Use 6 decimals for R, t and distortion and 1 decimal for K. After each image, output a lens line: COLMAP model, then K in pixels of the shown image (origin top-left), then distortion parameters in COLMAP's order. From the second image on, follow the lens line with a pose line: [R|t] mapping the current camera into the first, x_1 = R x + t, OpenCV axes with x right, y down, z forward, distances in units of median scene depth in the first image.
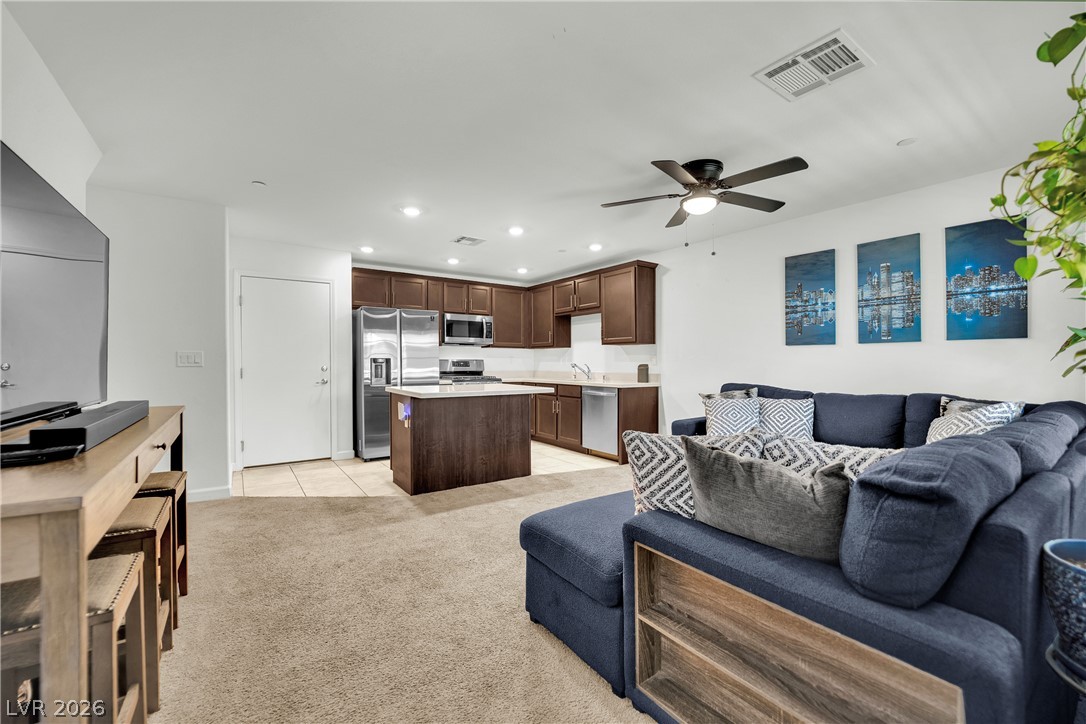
lens RADIAL K [[450.5, 0, 529.1], [0, 450.5, 364.6], [0, 0, 1]] dist [-0.016971, 0.000667]
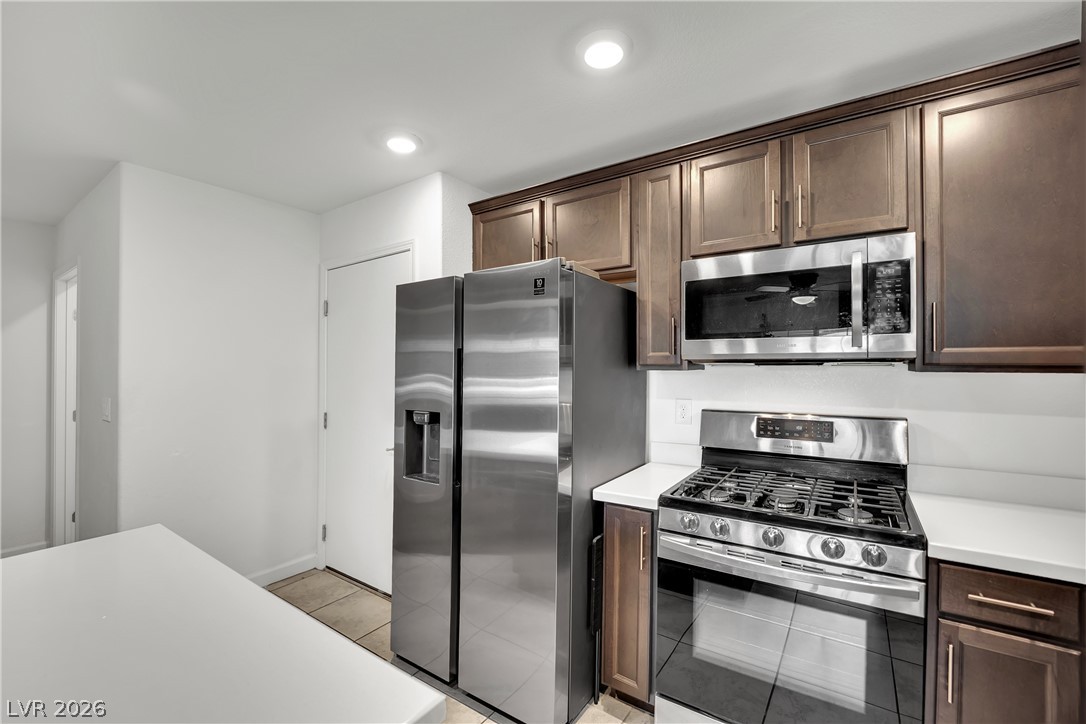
lens RADIAL K [[450.5, 0, 538.0], [0, 450.5, 369.5], [0, 0, 1]] dist [-0.016971, 0.000667]
pose [[0.361097, 0.006842, -0.932503, 0.089454], [0.002579, 0.999962, 0.008336, -0.068696], [0.932525, -0.005415, 0.361065, 1.224271]]
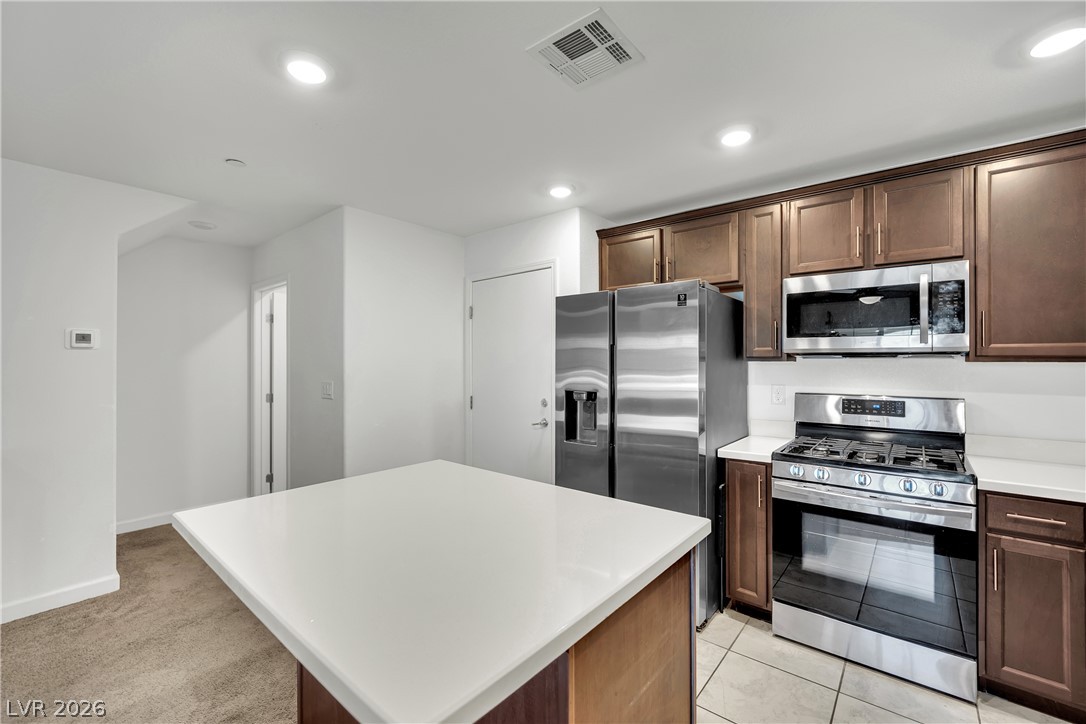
lens RADIAL K [[450.5, 0, 546.8], [0, 450.5, 361.3], [0, 0, 1]] dist [-0.016971, 0.000667]
pose [[0.287389, 0.000260, -0.957814, 0.199008], [0.002243, 0.999997, 0.000944, -0.065178], [0.957811, -0.002420, 0.287388, 1.050132]]
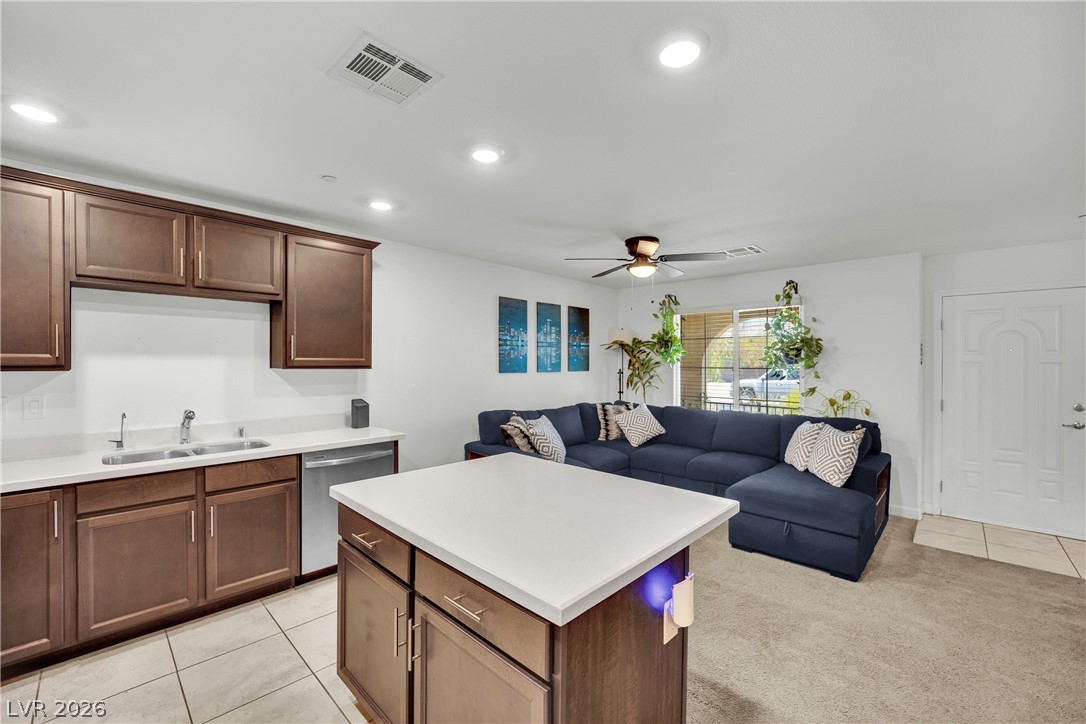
lens RADIAL K [[450.5, 0, 547.7], [0, 450.5, 362.9], [0, 0, 1]] dist [-0.016971, 0.000667]
pose [[-0.226674, -0.010369, 0.973916, -0.578794], [-0.004633, 0.999943, 0.009568, -0.080321], [-0.973960, -0.002343, -0.226709, 1.142483]]
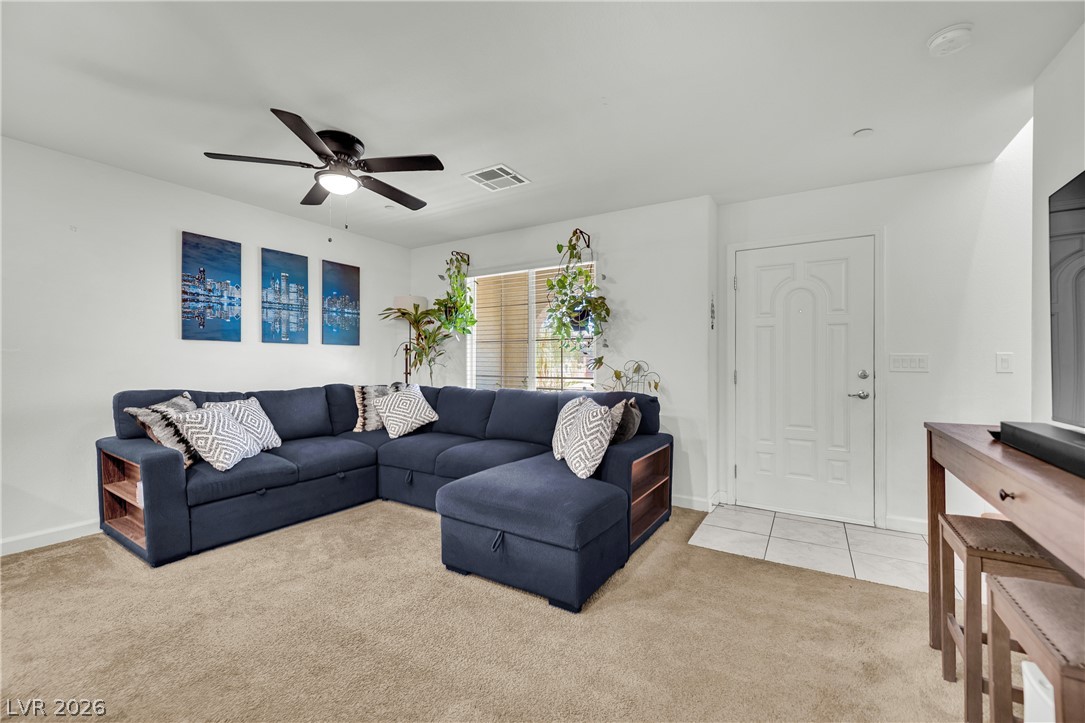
lens RADIAL K [[450.1, 0, 543.4], [0, 450.1, 361.8], [0, 0, 1]] dist [-0.016971, 0.000667]
pose [[-0.415526, -0.006749, 0.909556, -0.437859], [-0.005774, 0.999972, 0.004782, -0.008979], [-0.909563, -0.003265, -0.415553, 0.739546]]
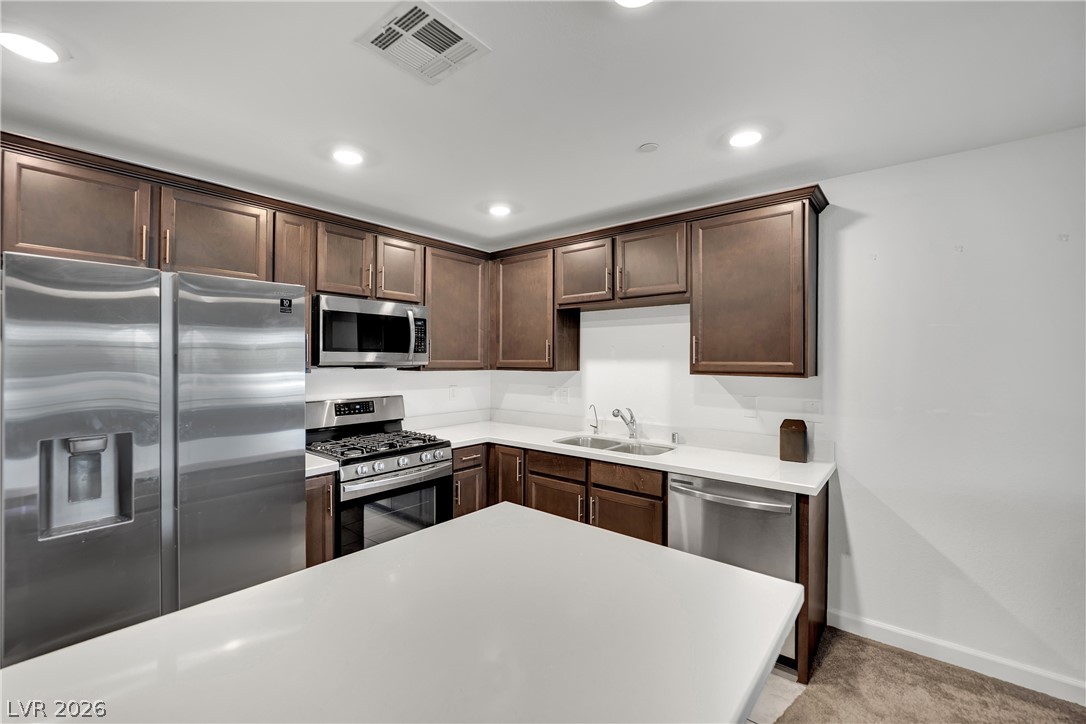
lens RADIAL K [[450.5, 0, 539.9], [0, 450.5, 351.8], [0, 0, 1]] dist [-0.016971, 0.000667]
pose [[0.956084, 0.004231, 0.293061, -0.172869], [0.000794, 0.999855, -0.017026, -0.082870], [-0.293090, 0.016511, 0.955942, 0.834005]]
